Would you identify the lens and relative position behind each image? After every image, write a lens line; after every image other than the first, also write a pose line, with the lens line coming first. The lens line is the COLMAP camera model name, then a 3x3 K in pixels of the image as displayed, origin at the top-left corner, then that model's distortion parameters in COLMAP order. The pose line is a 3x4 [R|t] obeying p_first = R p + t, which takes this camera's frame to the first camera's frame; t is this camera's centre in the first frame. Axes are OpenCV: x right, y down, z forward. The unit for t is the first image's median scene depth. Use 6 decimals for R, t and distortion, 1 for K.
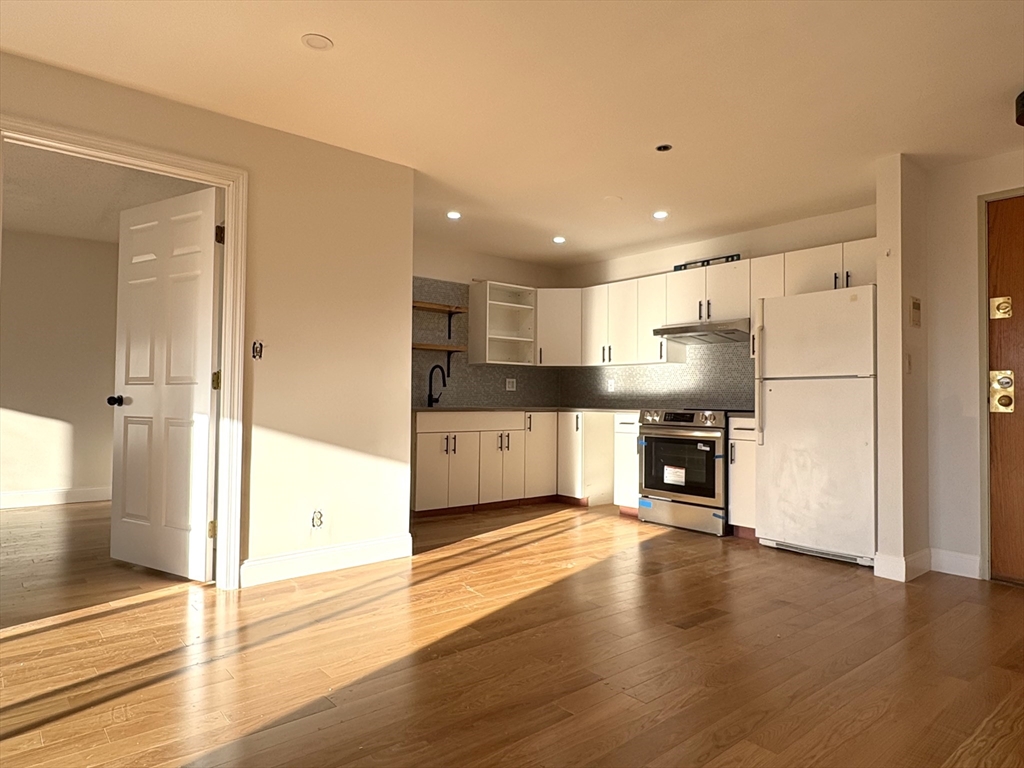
lens RADIAL K [[627.9, 0, 513.1], [0, 627.9, 385.1], [0, 0, 1]] dist [-0.001984, -0.001265]
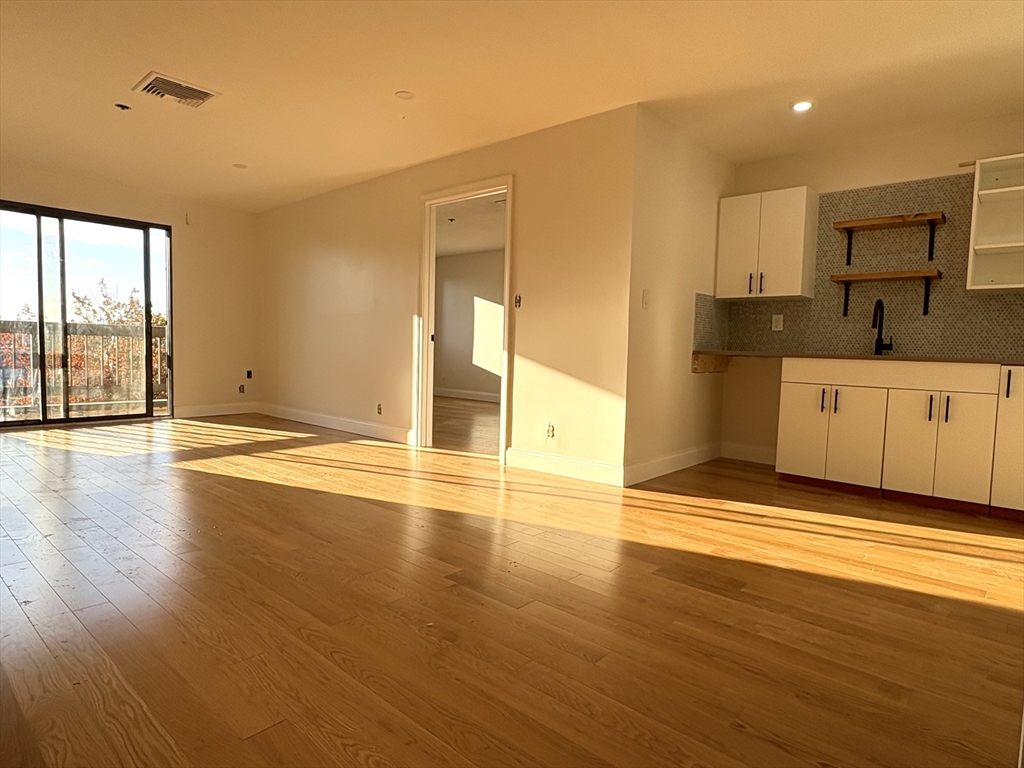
lens RADIAL K [[587.8, 0, 511.8], [0, 587.8, 385.9], [0, 0, 1]] dist [-0.003404, 0.004368]
pose [[0.149049, 0.060153, -0.986999, 0.581902], [-0.004339, 0.998178, 0.060179, 0.034886], [0.988820, -0.004687, 0.149038, 0.513886]]
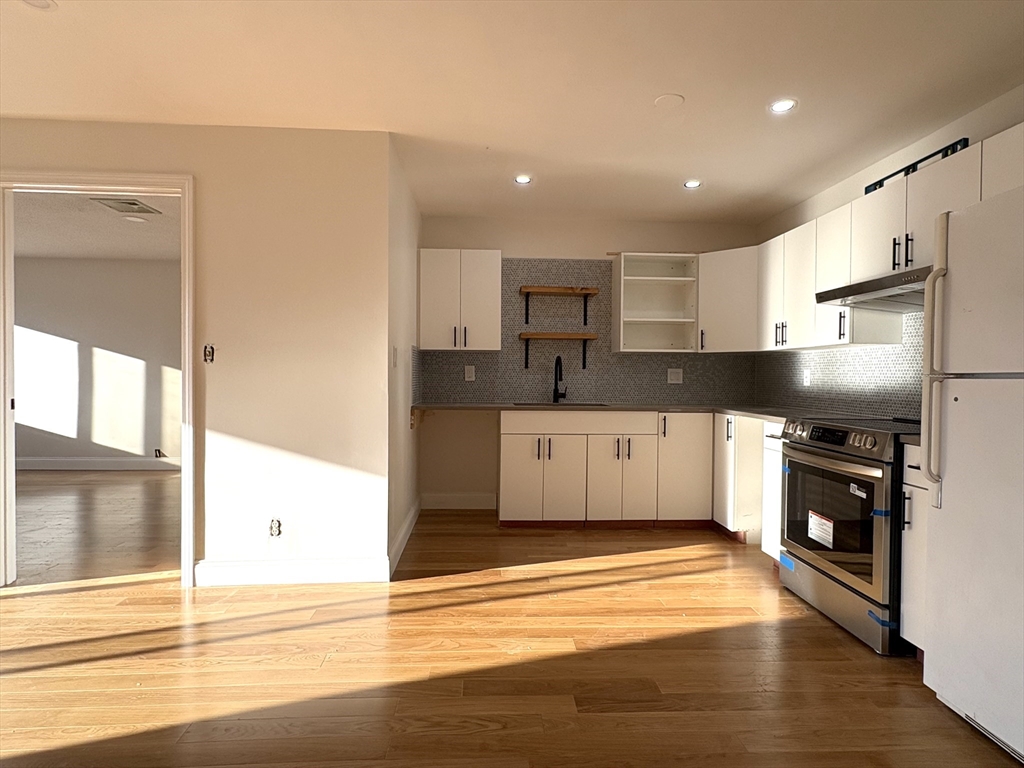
lens RADIAL K [[548.0, 0, 511.5], [0, 548.0, 385.8], [0, 0, 1]] dist [0.001244, 0.001170]
pose [[0.800118, 0.008037, -0.599789, 0.327433], [0.012937, 0.999446, 0.030650, -0.016468], [0.599703, -0.032283, 0.799571, 0.382737]]
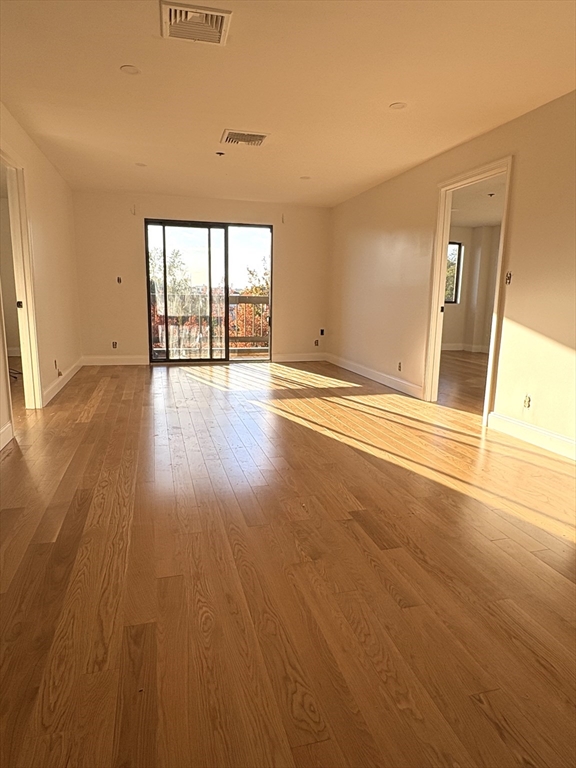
lens RADIAL K [[492.5, 0, 289.7], [0, 492.5, 384.2], [0, 0, 1]] dist [0.002313, -0.000793]
pose [[-0.415749, 0.146379, -0.897623, 0.586624], [-0.002996, 0.986737, 0.162299, 0.002946], [0.909475, 0.070165, -0.409796, 0.666622]]
